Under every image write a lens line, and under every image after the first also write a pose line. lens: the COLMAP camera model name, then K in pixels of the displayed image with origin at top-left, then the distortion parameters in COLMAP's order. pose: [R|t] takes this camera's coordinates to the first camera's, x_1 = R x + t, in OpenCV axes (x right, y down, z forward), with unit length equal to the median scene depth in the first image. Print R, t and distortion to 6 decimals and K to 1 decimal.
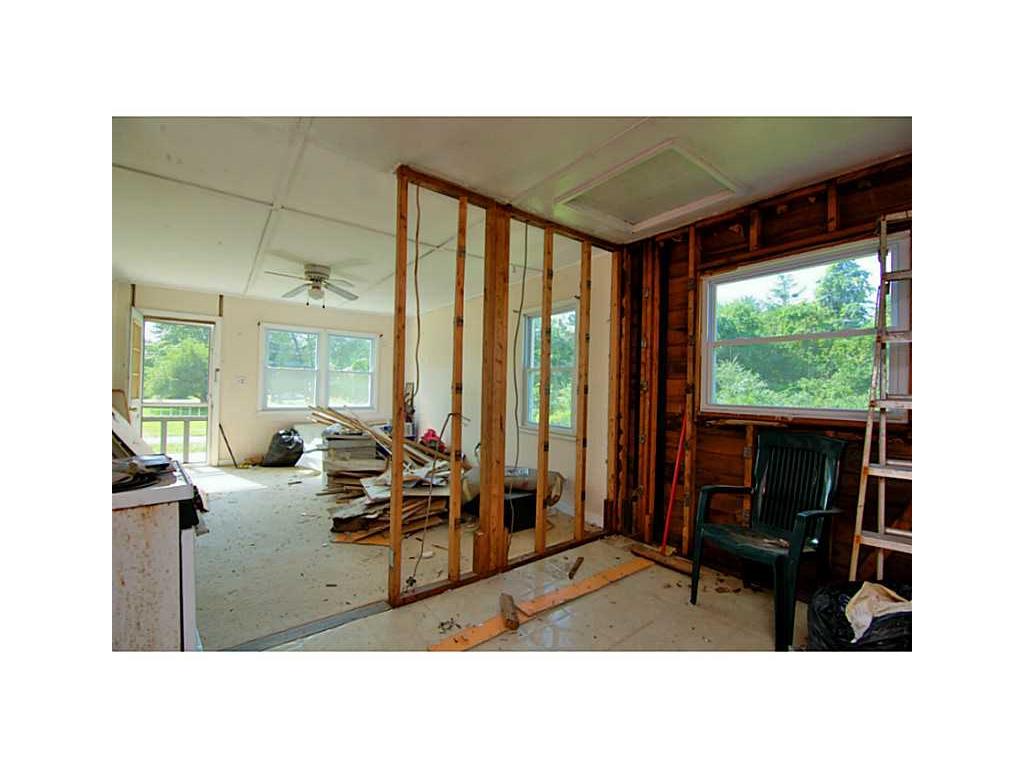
lens RADIAL K [[391.8, 0, 508.9], [0, 391.8, 385.2], [0, 0, 1]] dist [-0.021151, -0.000412]
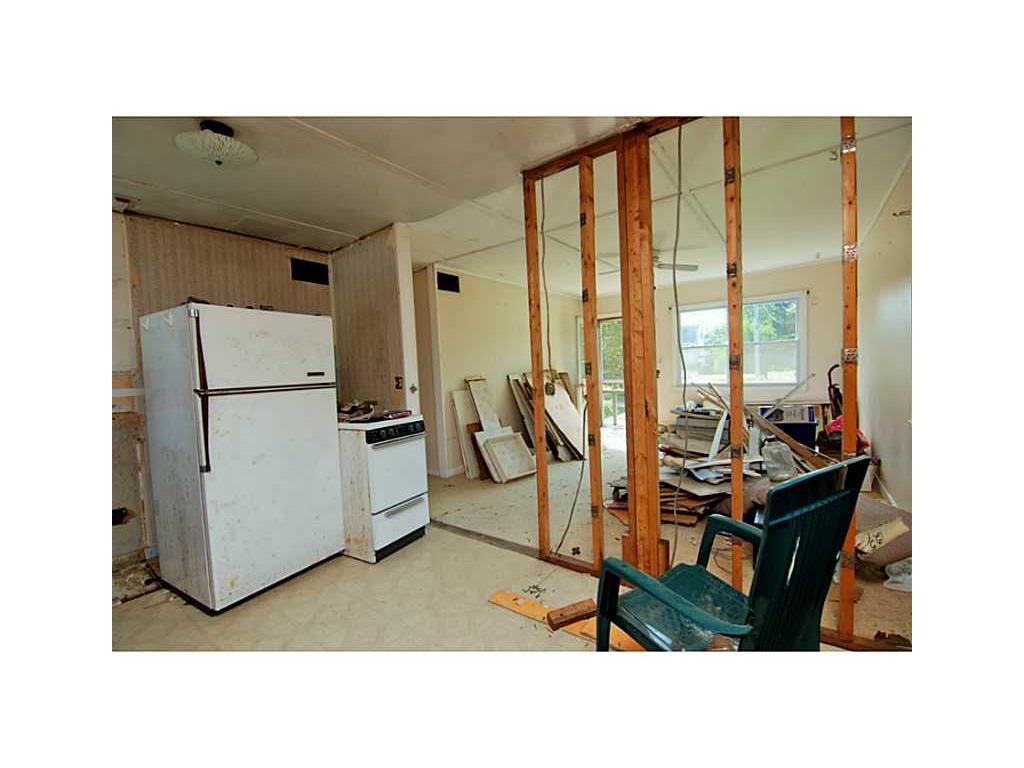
lens RADIAL K [[391.8, 0, 511.1], [0, 391.8, 388.0], [0, 0, 1]] dist [-0.021151, -0.000412]
pose [[0.264876, 0.014940, -0.964167, 0.430485], [0.058418, 0.997795, 0.031510, 0.008092], [0.962511, -0.064671, 0.263419, 0.340760]]
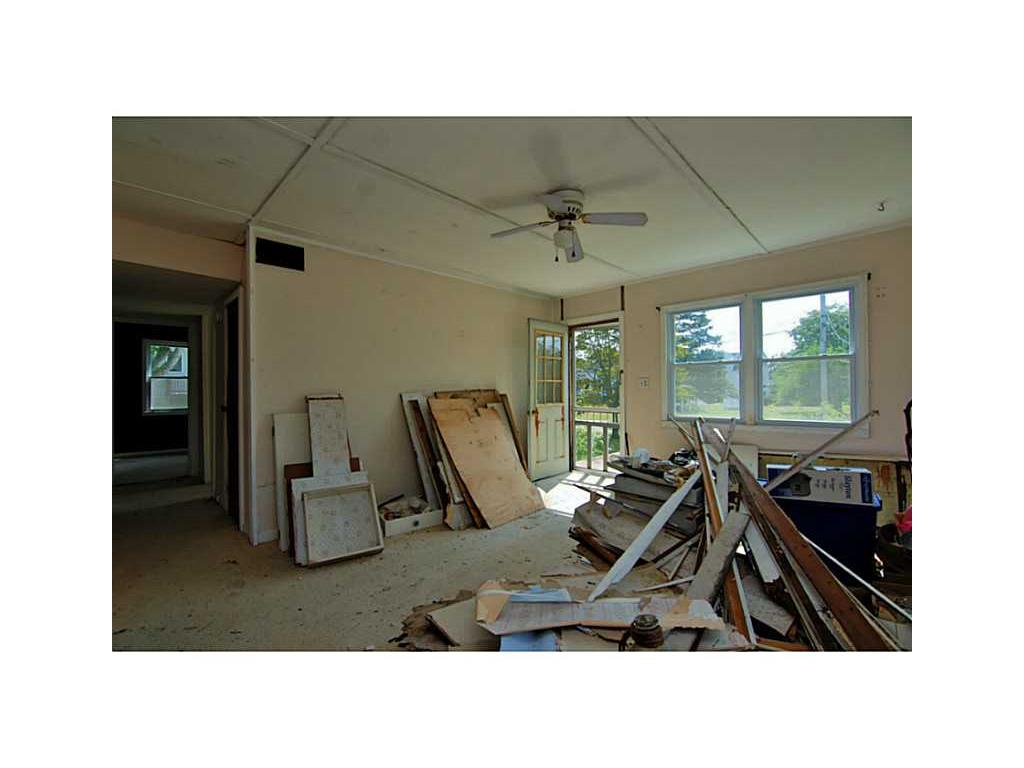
lens RADIAL K [[391.8, 0, 516.2], [0, 391.8, 384.7], [0, 0, 1]] dist [-0.021151, -0.000412]
pose [[0.143284, -0.041294, -0.988820, 0.114217], [0.020456, 0.999039, -0.038757, 0.025666], [0.989470, -0.014674, 0.143991, 0.818560]]
